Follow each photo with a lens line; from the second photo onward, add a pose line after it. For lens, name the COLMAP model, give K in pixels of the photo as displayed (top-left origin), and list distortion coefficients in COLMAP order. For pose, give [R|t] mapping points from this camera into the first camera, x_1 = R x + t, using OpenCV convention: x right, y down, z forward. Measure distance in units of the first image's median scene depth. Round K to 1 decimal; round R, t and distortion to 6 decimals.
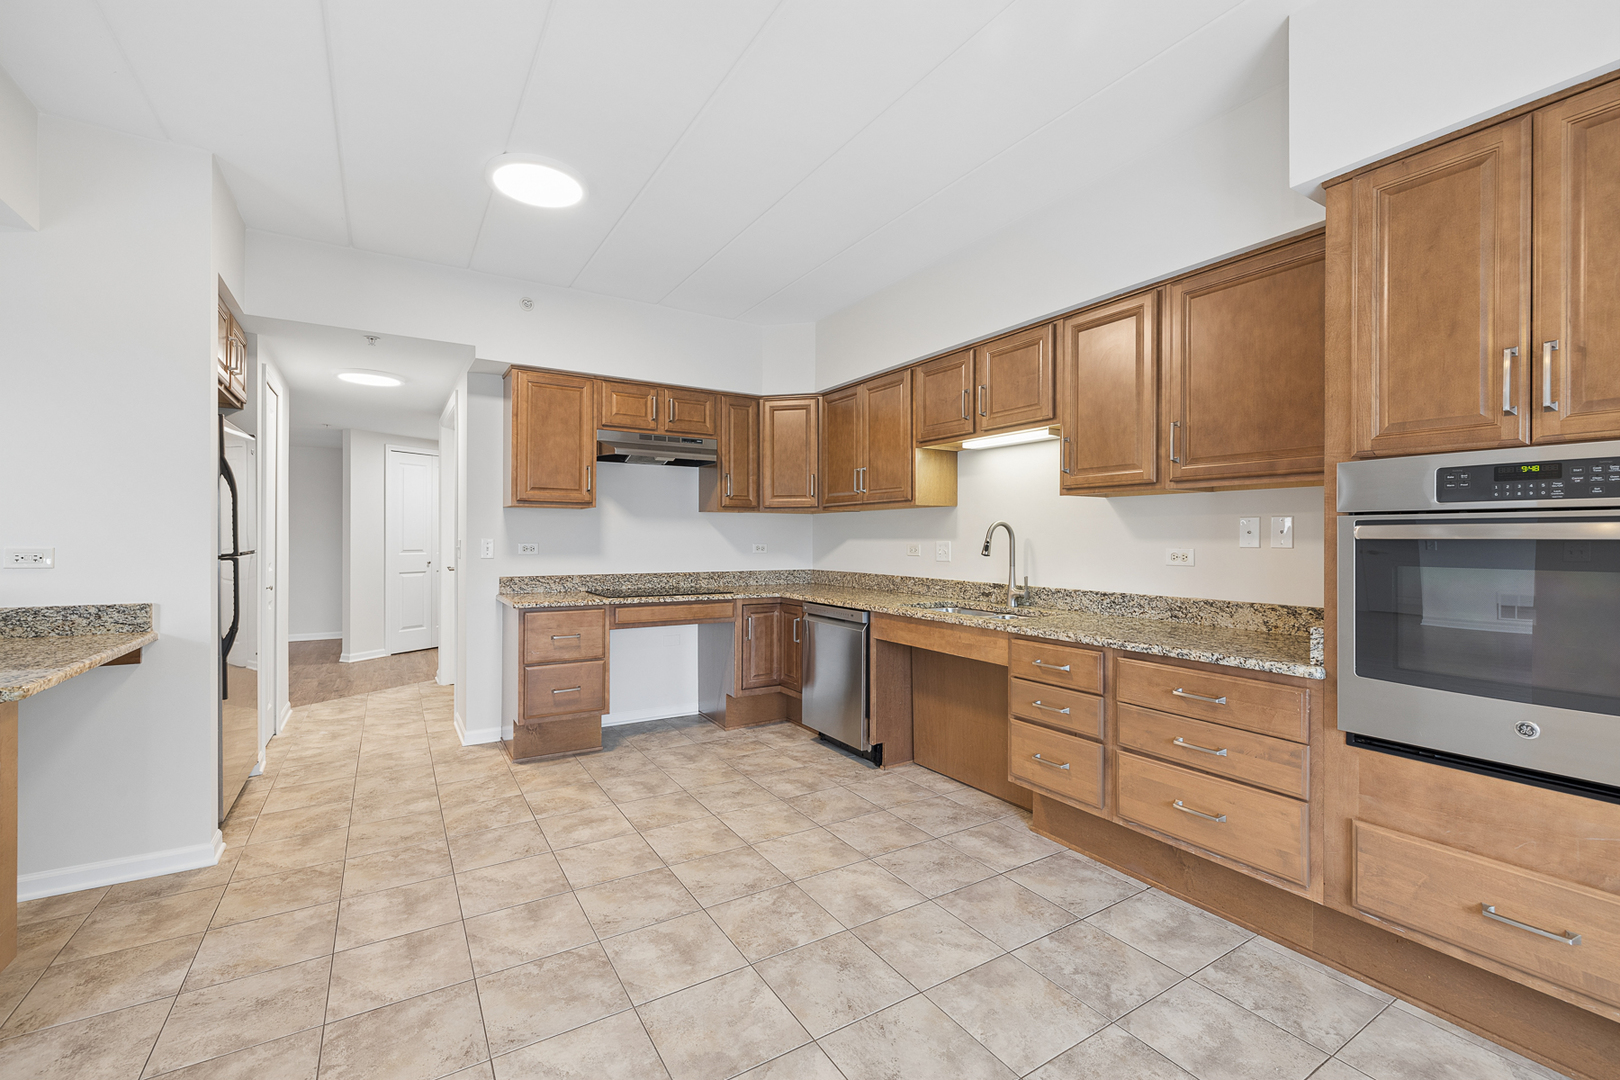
lens RADIAL K [[691.4, 0, 794.1], [0, 691.4, 539.4], [0, 0, 1]] dist [0.000553, -0.000461]
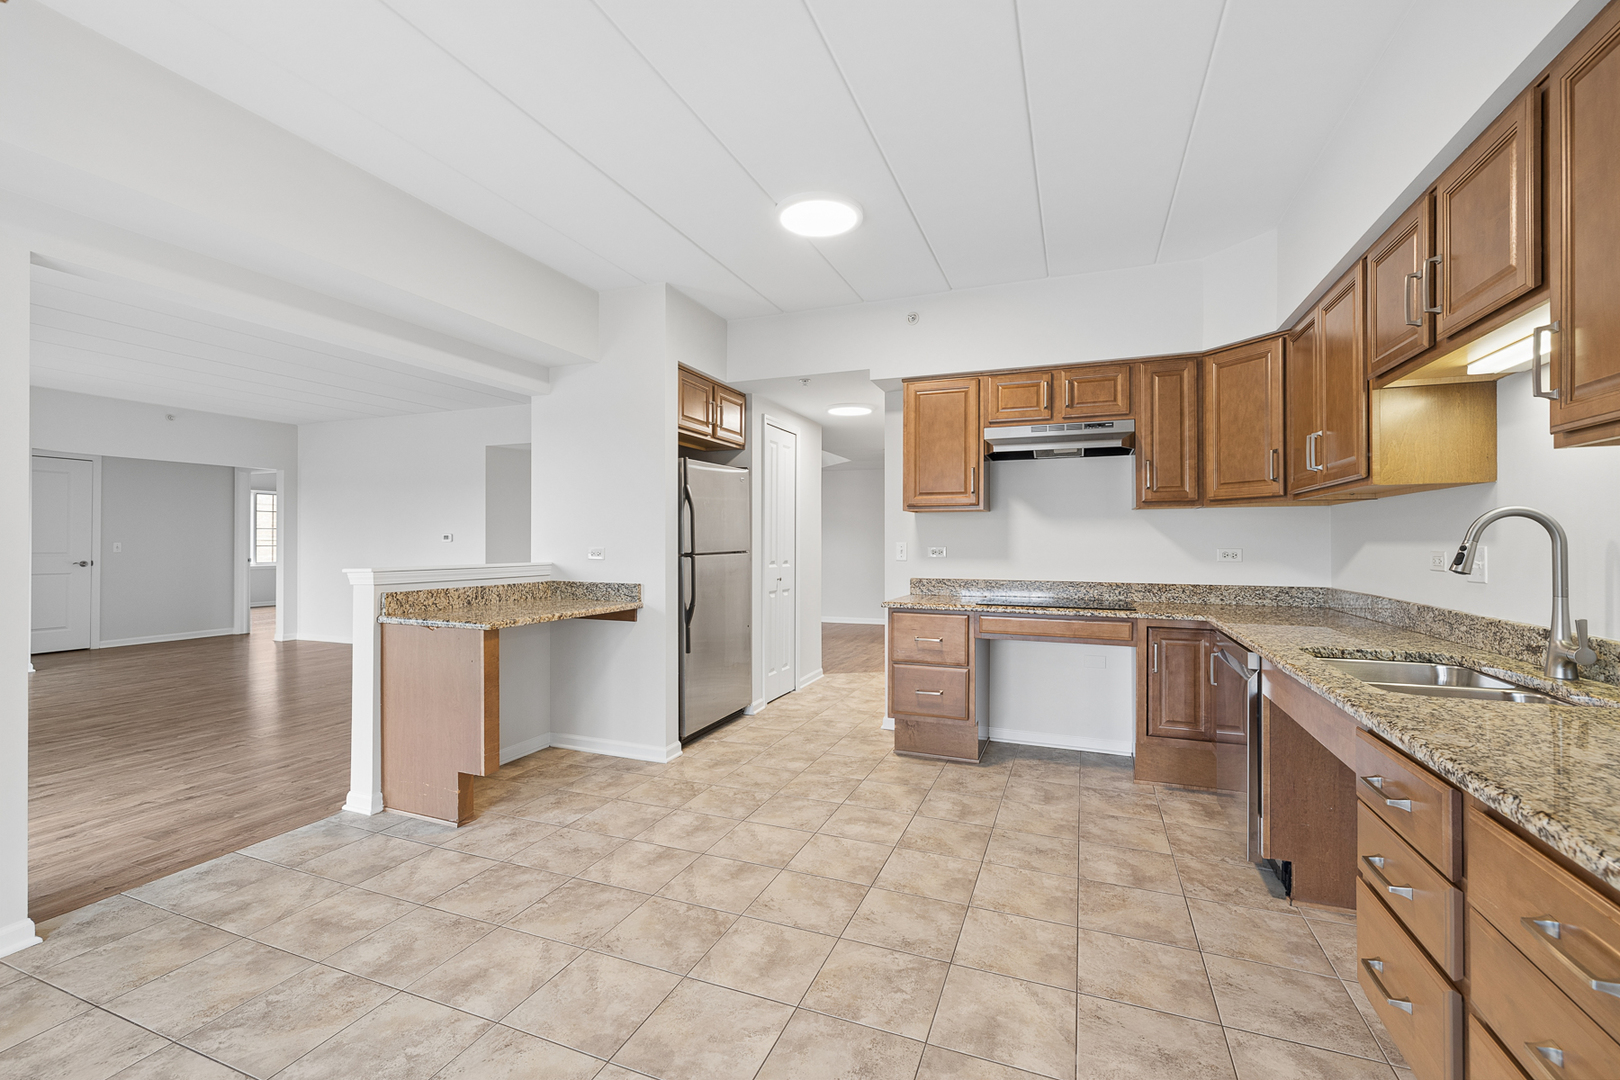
lens RADIAL K [[691.4, 0, 794.9], [0, 691.4, 539.6], [0, 0, 1]] dist [0.000553, -0.000461]
pose [[0.590054, -0.004288, -0.807353, 0.391865], [-0.000835, 0.999982, -0.005921, 0.001288], [0.807364, 0.004168, 0.590040, 0.263856]]
